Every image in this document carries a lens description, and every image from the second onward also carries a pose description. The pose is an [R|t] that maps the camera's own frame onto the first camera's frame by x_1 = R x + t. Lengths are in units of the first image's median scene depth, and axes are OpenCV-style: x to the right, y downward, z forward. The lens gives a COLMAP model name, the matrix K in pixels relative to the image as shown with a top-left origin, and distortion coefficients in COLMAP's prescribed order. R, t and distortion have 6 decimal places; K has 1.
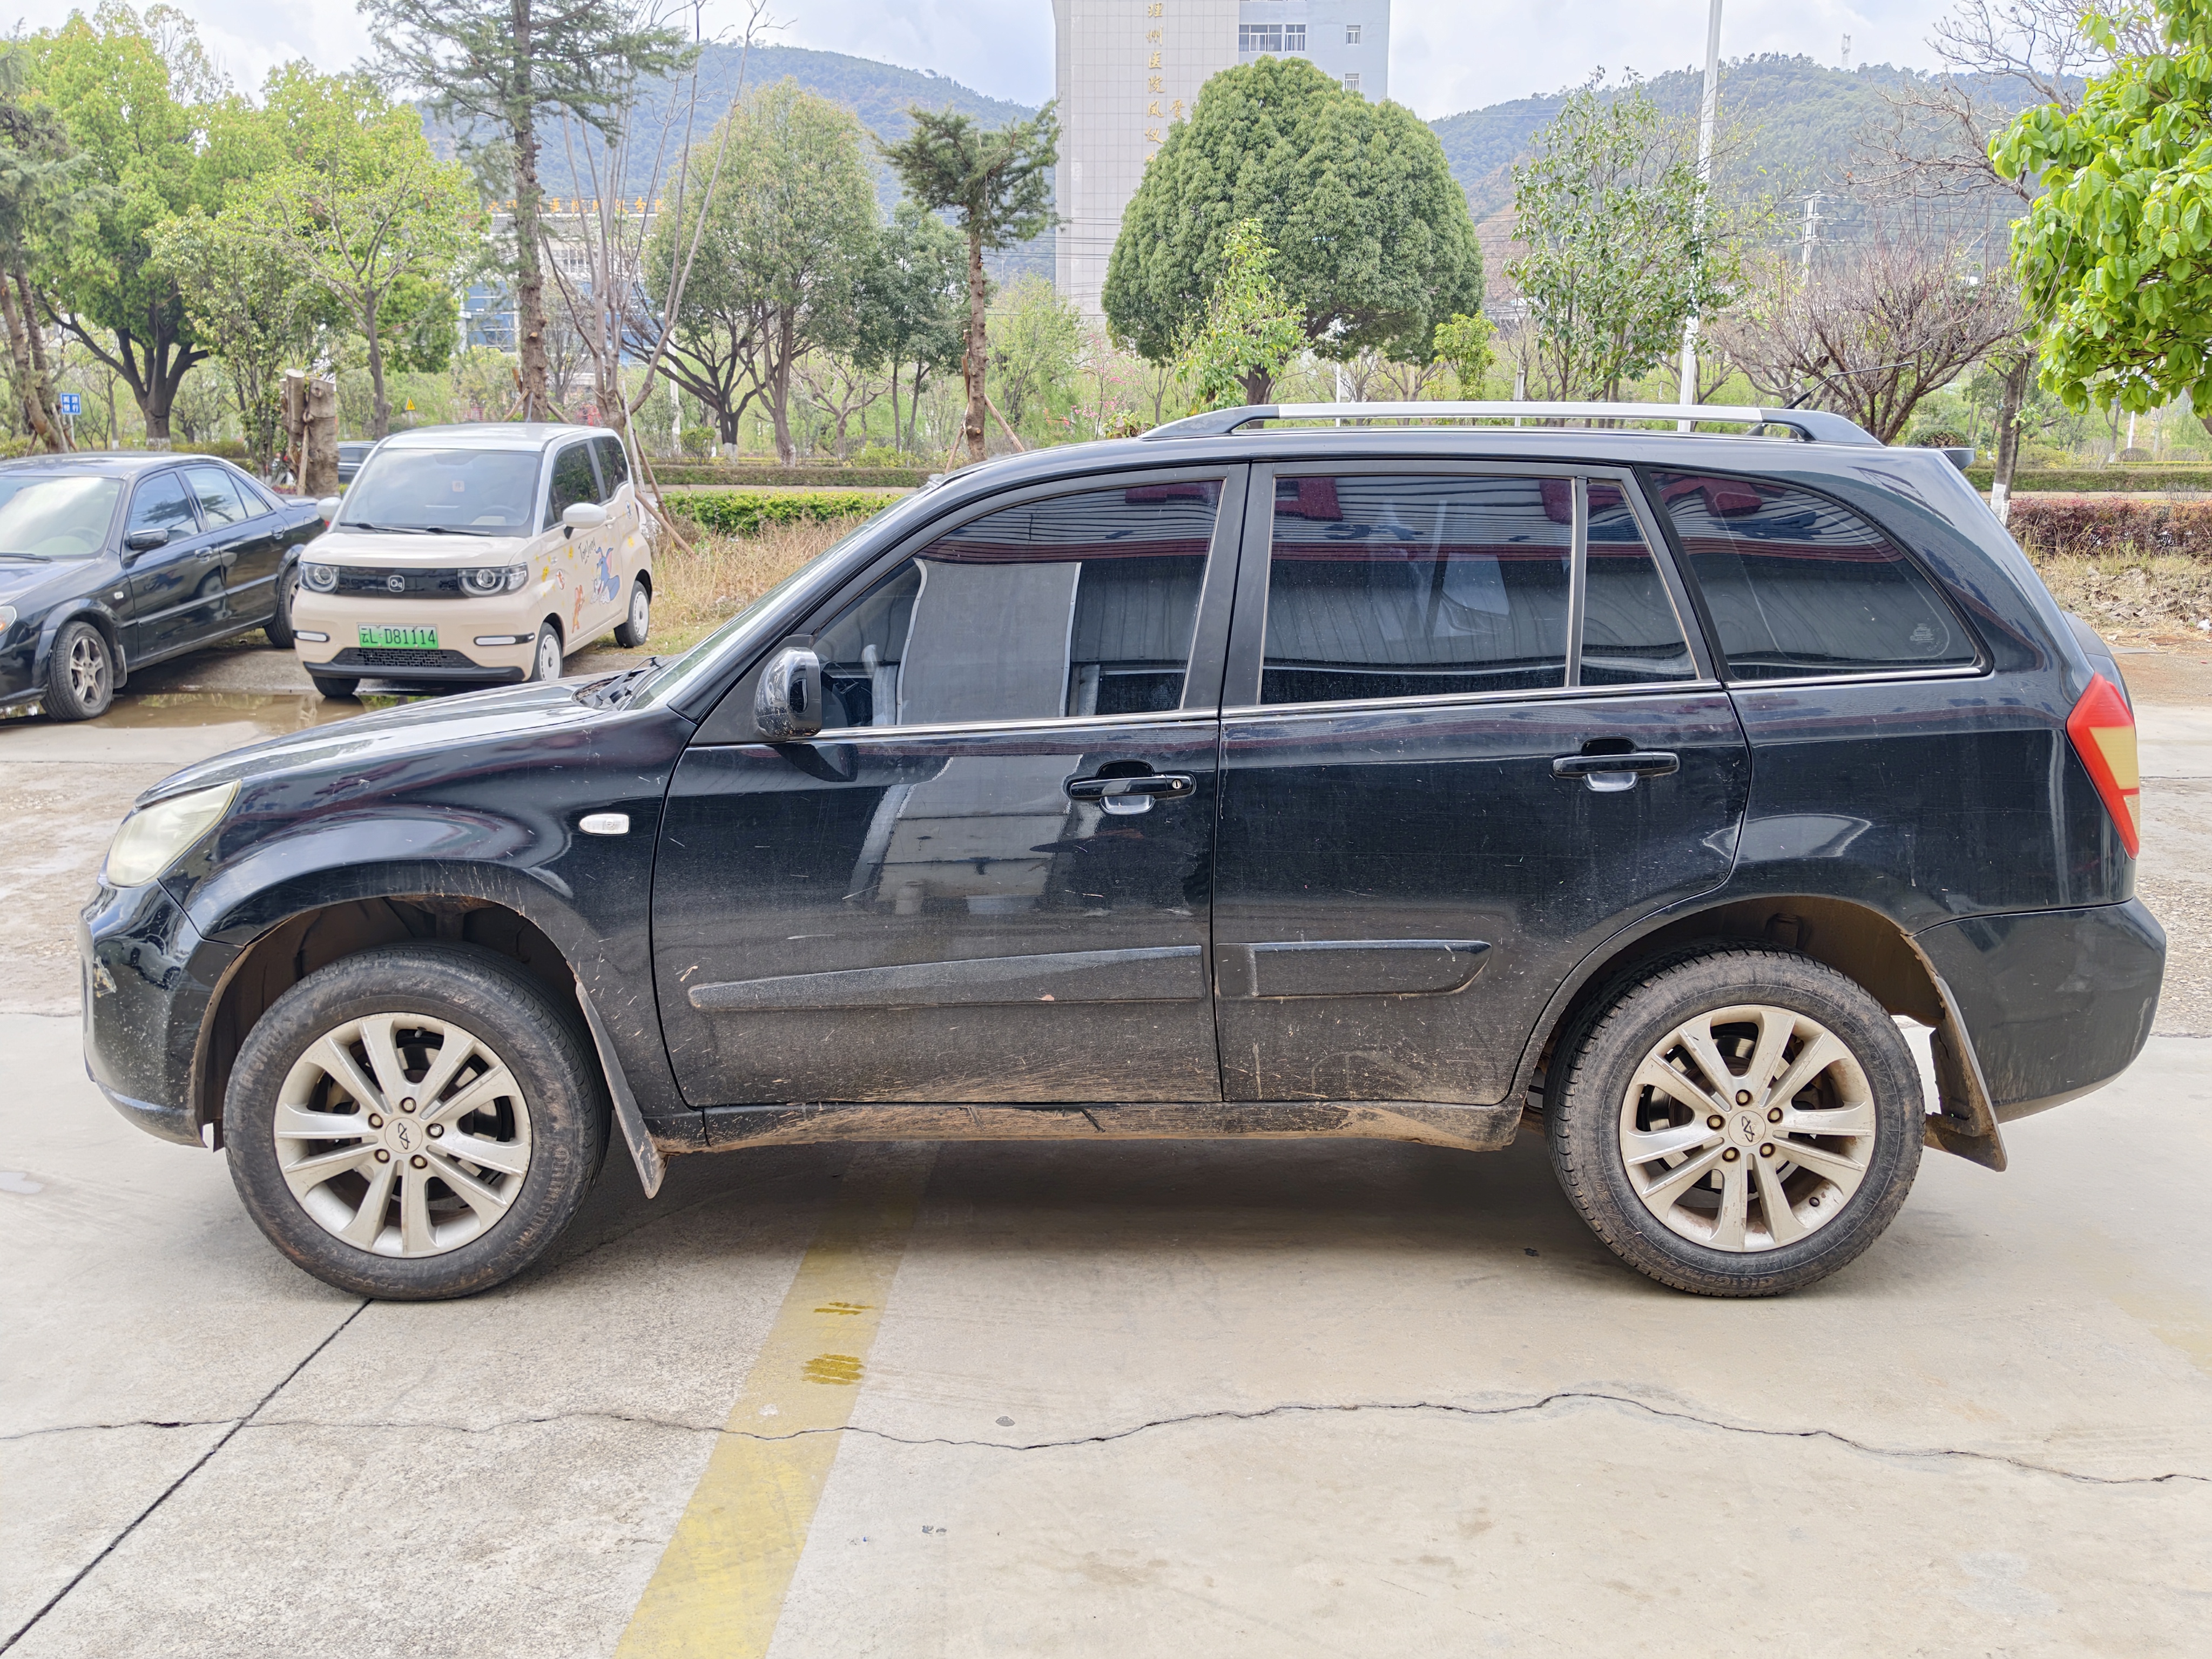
lens RADIAL K [[1889.9, 0, 1106.0], [0, 1889.9, 829.5], [0, 0, 1]] dist [0.032723, -0.019262]
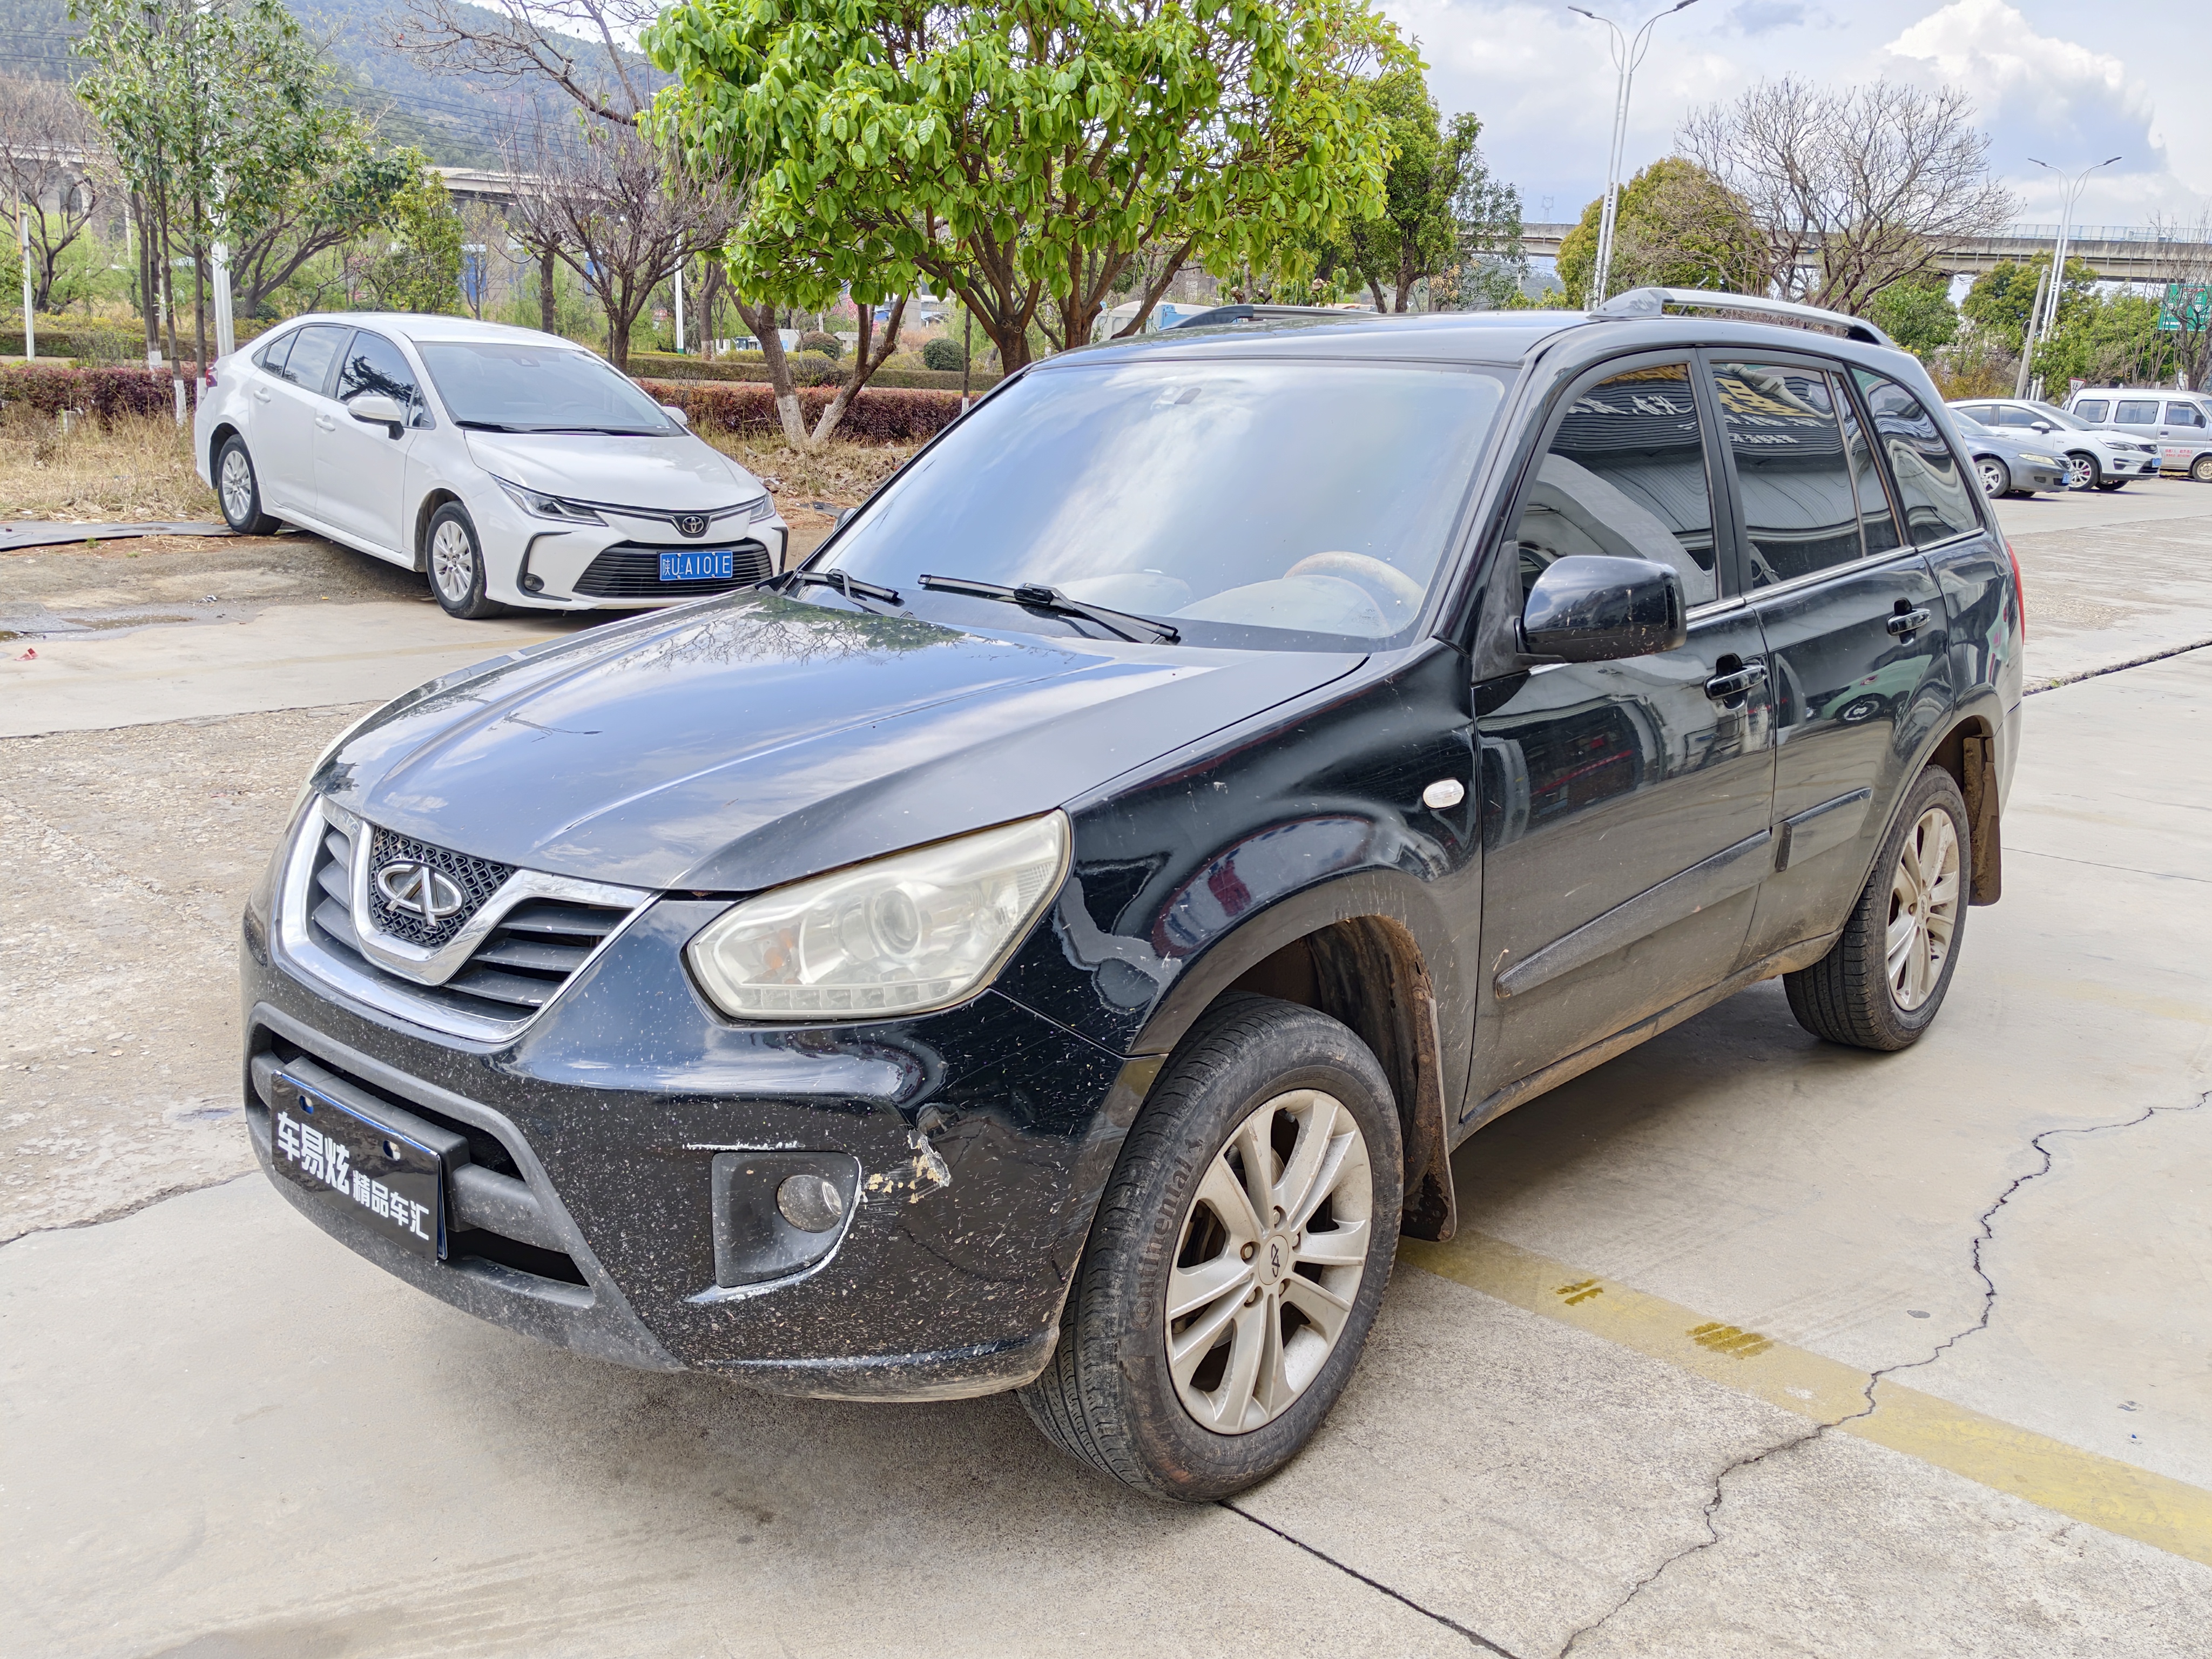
lens RADIAL K [[1889.9, 0, 1106.0], [0, 1889.9, 829.5], [0, 0, 1]] dist [0.032723, -0.019262]
pose [[0.667901, -0.152743, 0.728408, -0.966211], [0.106759, 0.988255, 0.109341, -0.090925], [-0.736553, 0.004735, 0.676363, 0.591163]]
